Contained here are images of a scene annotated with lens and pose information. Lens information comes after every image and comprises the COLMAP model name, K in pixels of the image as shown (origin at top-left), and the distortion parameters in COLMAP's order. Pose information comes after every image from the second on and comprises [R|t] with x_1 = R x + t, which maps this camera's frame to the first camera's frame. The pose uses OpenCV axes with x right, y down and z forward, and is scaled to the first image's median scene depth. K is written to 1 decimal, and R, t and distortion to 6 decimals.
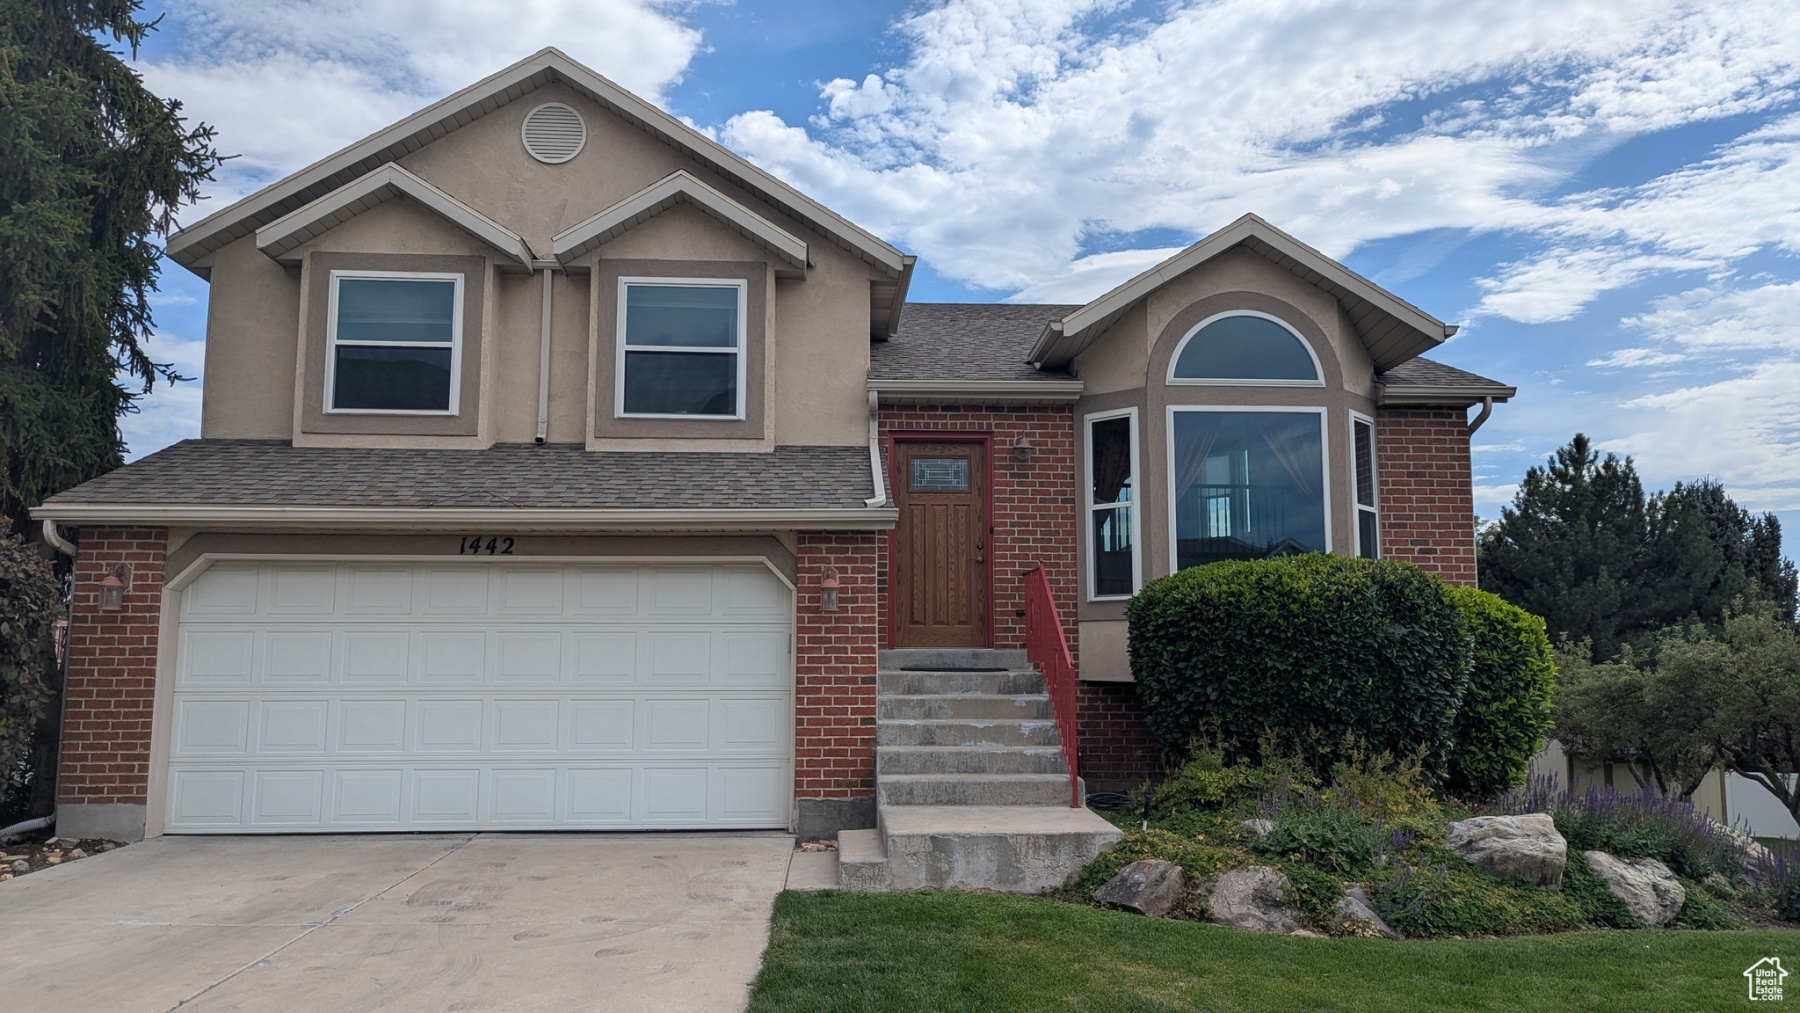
lens RADIAL K [[1269.2, 0, 900.0], [0, 1269.2, 506.5], [0, 0, 1]] dist [0.048995, -0.000977]
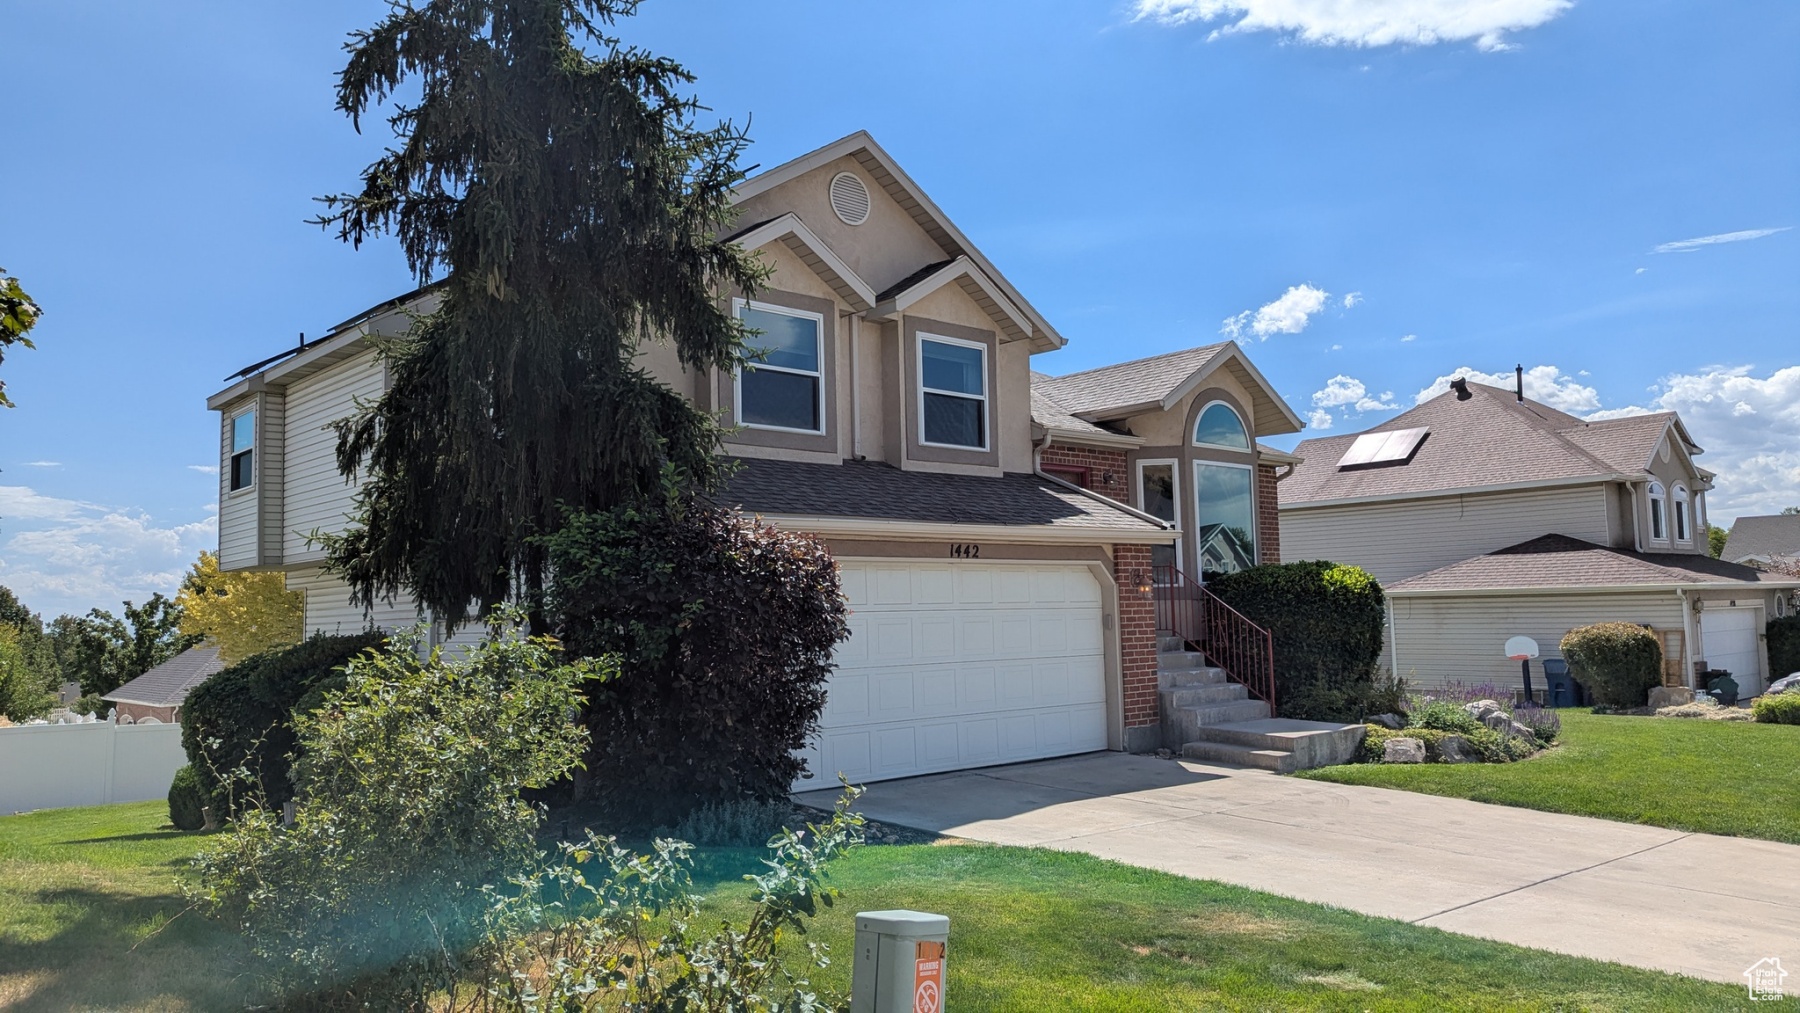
lens RADIAL K [[1269.2, 0, 900.0], [0, 1269.2, 506.5], [0, 0, 1]] dist [0.048995, -0.000977]
pose [[0.770544, 0.031901, 0.636588, -1.033663], [-0.053447, 0.998463, 0.014658, -0.026500], [-0.635142, -0.045318, 0.771065, 0.043983]]
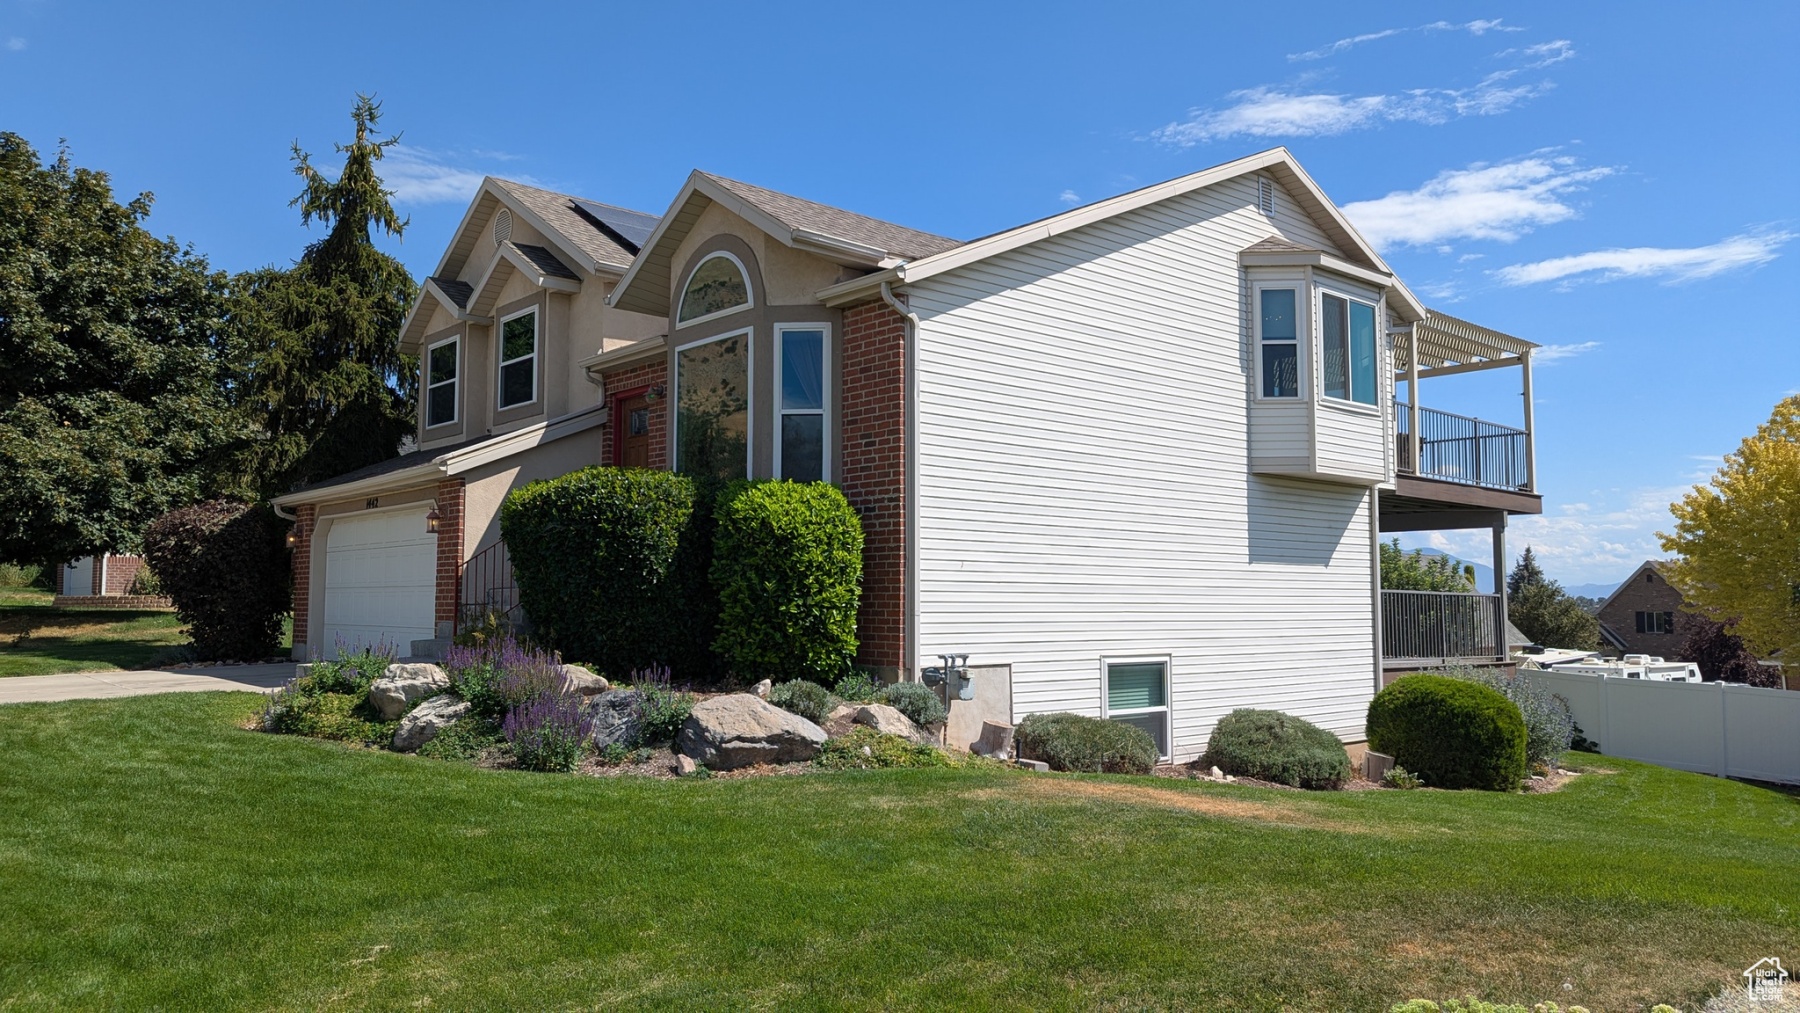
lens RADIAL K [[1300.3, 0, 900.0], [0, 1300.3, 506.5], [0, 0, 1]] dist [0.054332, -0.045554]
pose [[0.635863, -0.065234, -0.769040, 1.267422], [0.085317, 0.996256, -0.013966, 0.102734], [0.767072, -0.056731, 0.639048, 0.377666]]
